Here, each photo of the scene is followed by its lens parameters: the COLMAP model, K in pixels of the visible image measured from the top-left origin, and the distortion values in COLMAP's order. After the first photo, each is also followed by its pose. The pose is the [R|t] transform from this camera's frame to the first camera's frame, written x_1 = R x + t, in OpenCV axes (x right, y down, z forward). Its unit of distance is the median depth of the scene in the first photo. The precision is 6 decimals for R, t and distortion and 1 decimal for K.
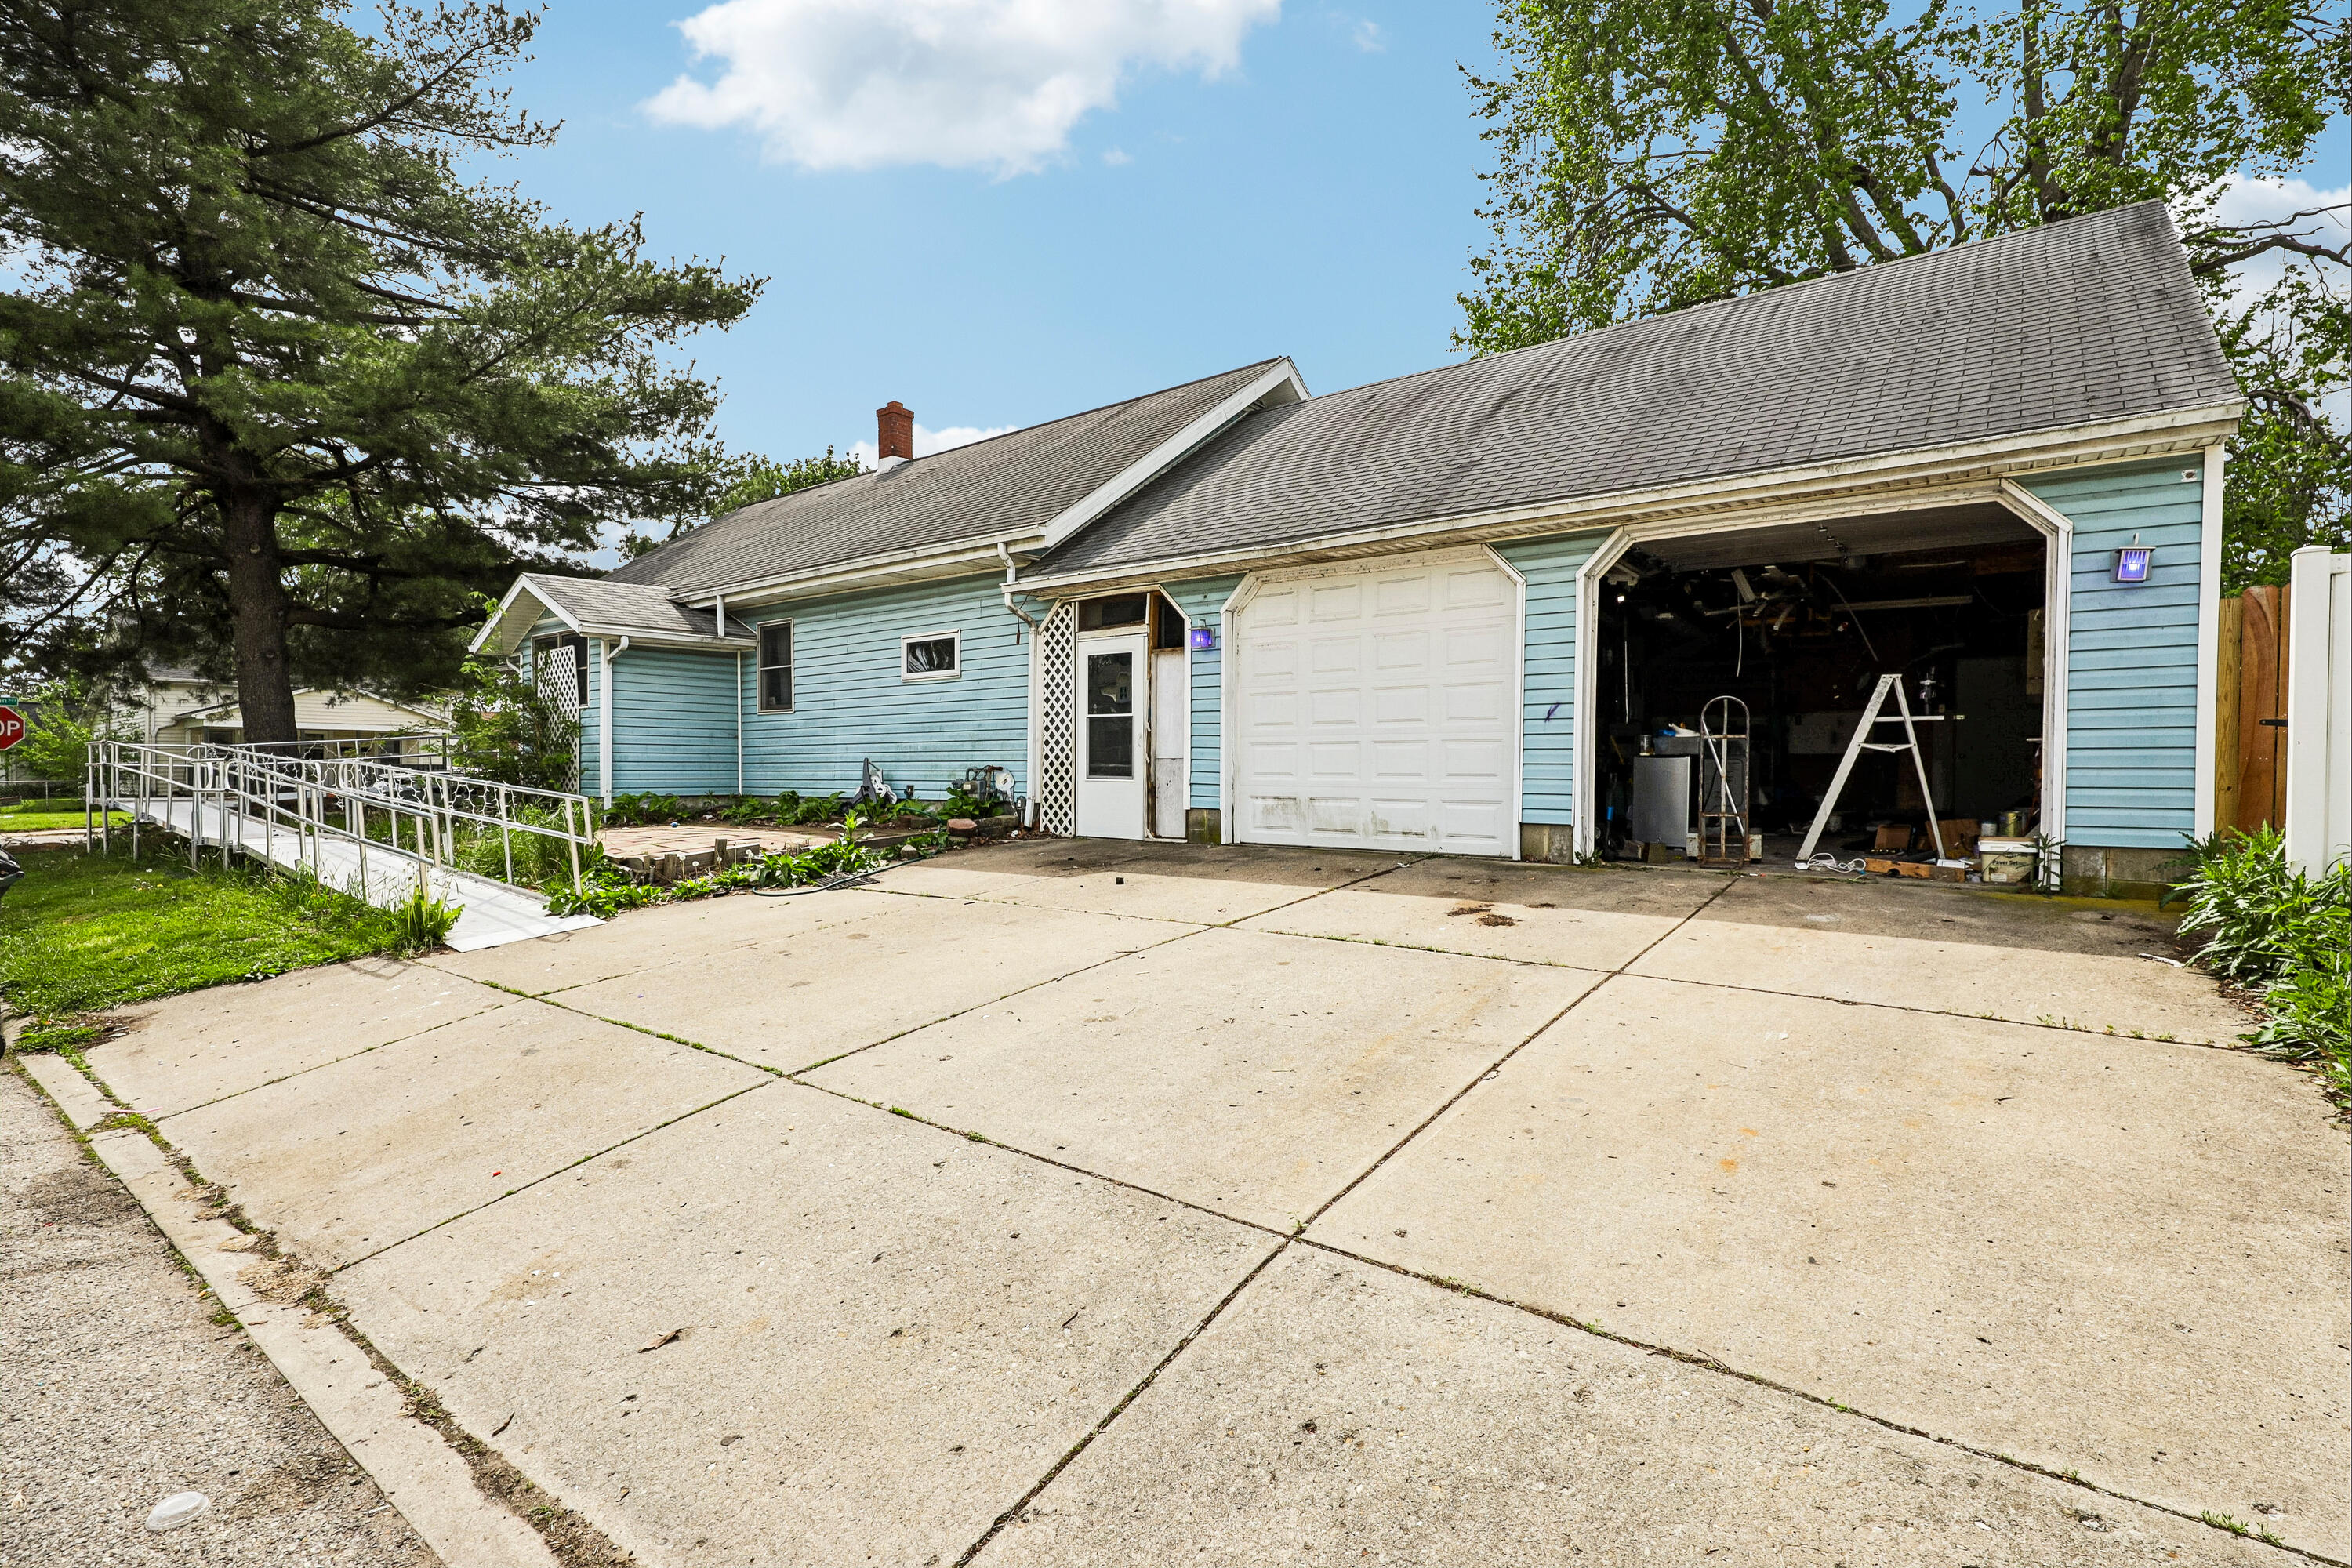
lens RADIAL K [[1078.9, 0, 1169.7], [0, 1078.9, 794.1], [0, 0, 1]] dist [-0.004194, 0.001085]
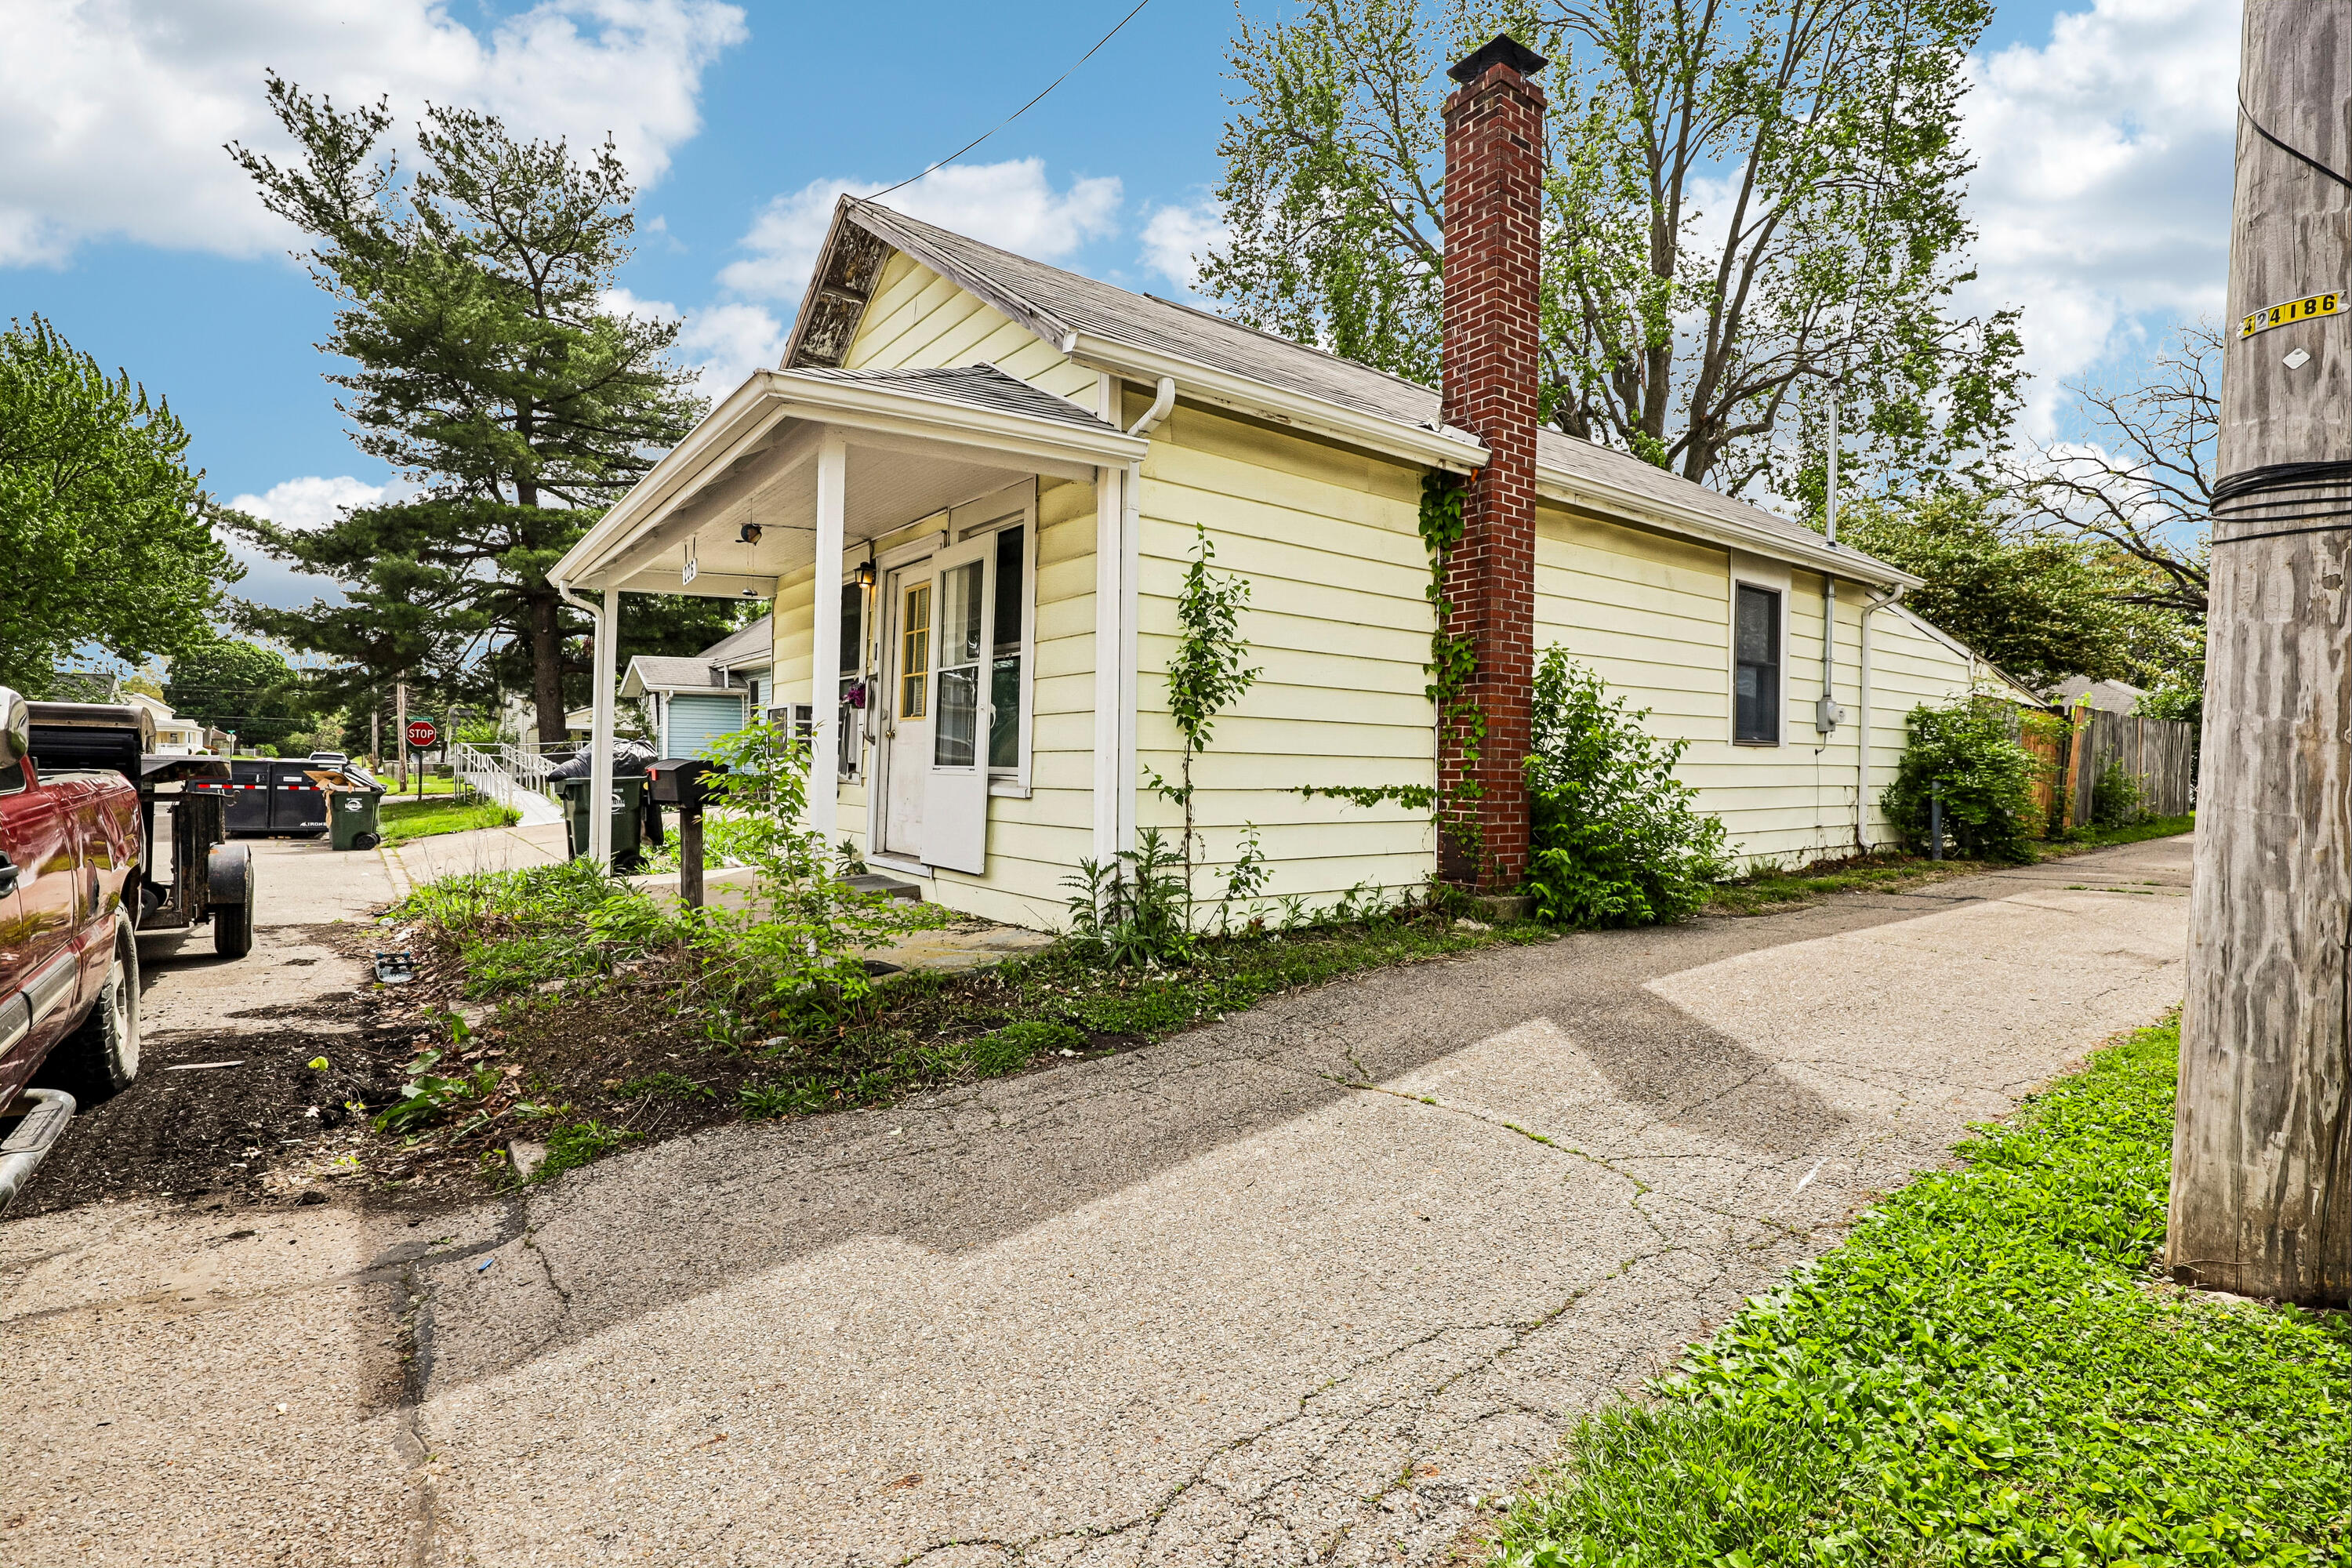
lens RADIAL K [[1078.9, 0, 1178.6], [0, 1078.9, 771.6], [0, 0, 1]] dist [-0.004194, 0.001085]
pose [[0.968473, 0.015139, -0.248659, 1.005273], [-0.020199, 0.999637, -0.017811, 0.014652], [0.248299, 0.022272, 0.968427, -0.729570]]
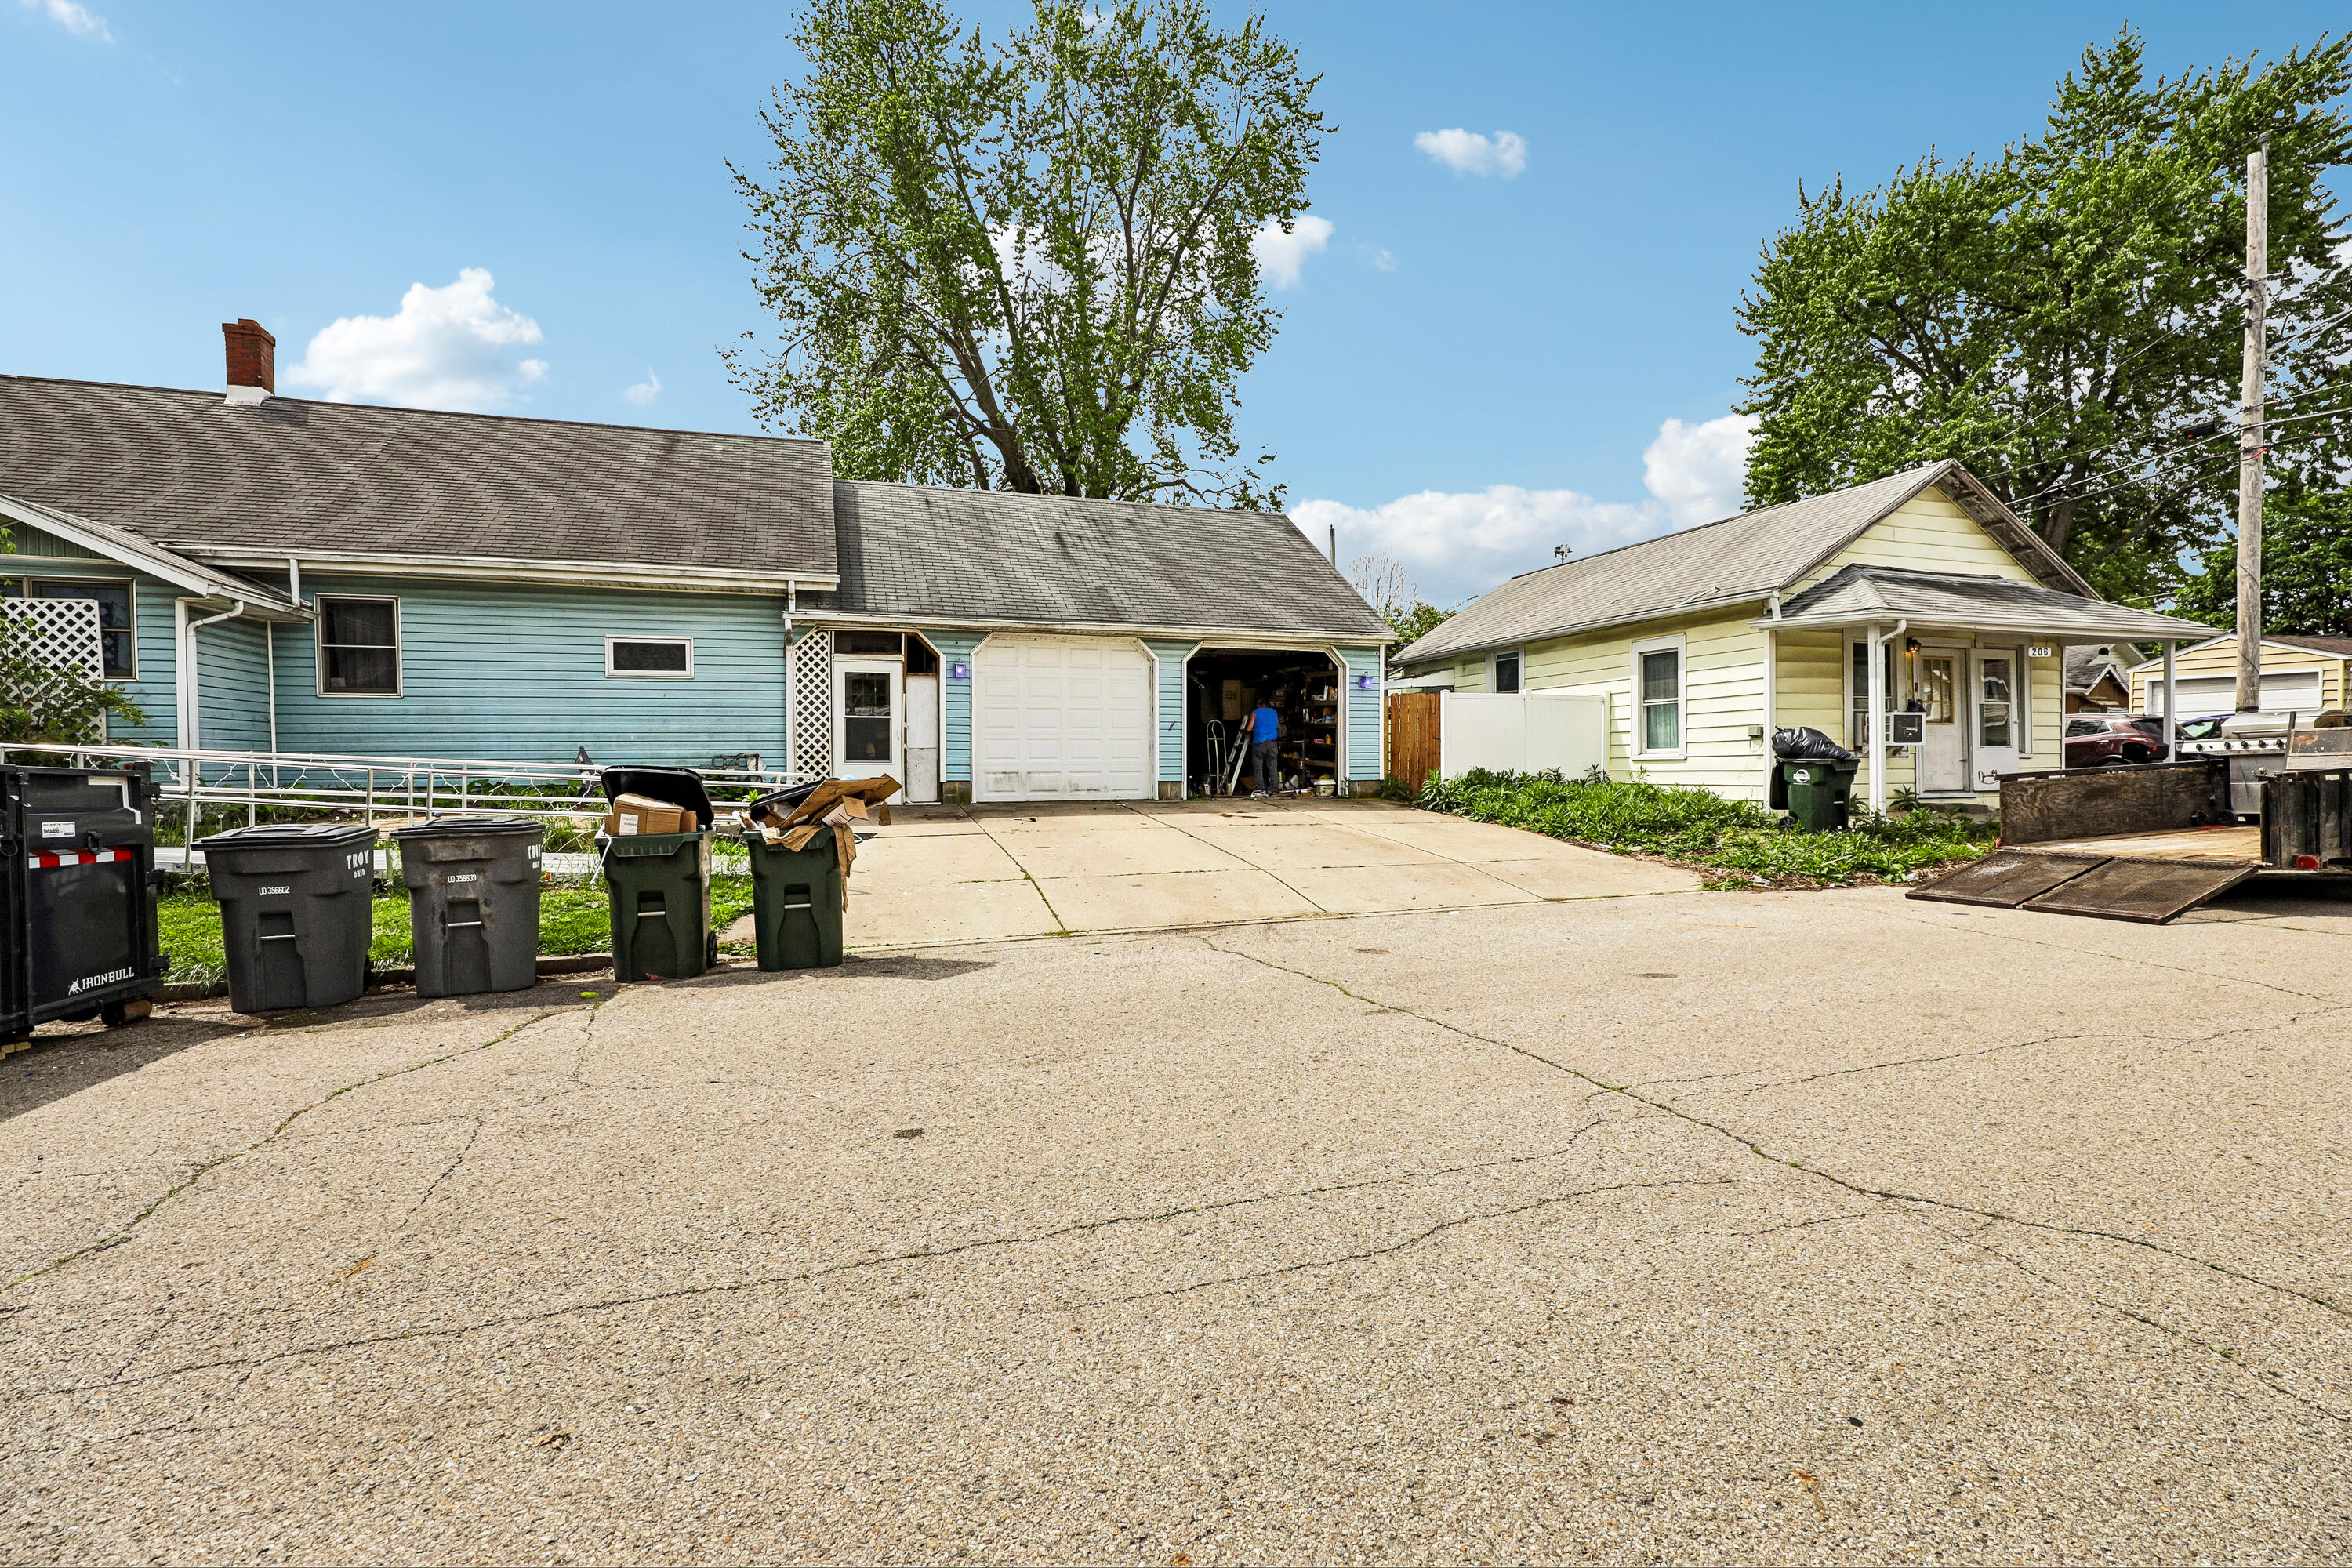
lens RADIAL K [[1078.9, 0, 1179.2], [0, 1078.9, 780.2], [0, 0, 1]] dist [-0.004194, 0.001085]
pose [[0.548776, -0.021440, 0.835694, -0.975647], [0.025599, 0.999633, 0.008836, 0.006567], [-0.835577, 0.016544, 0.549124, -0.095466]]
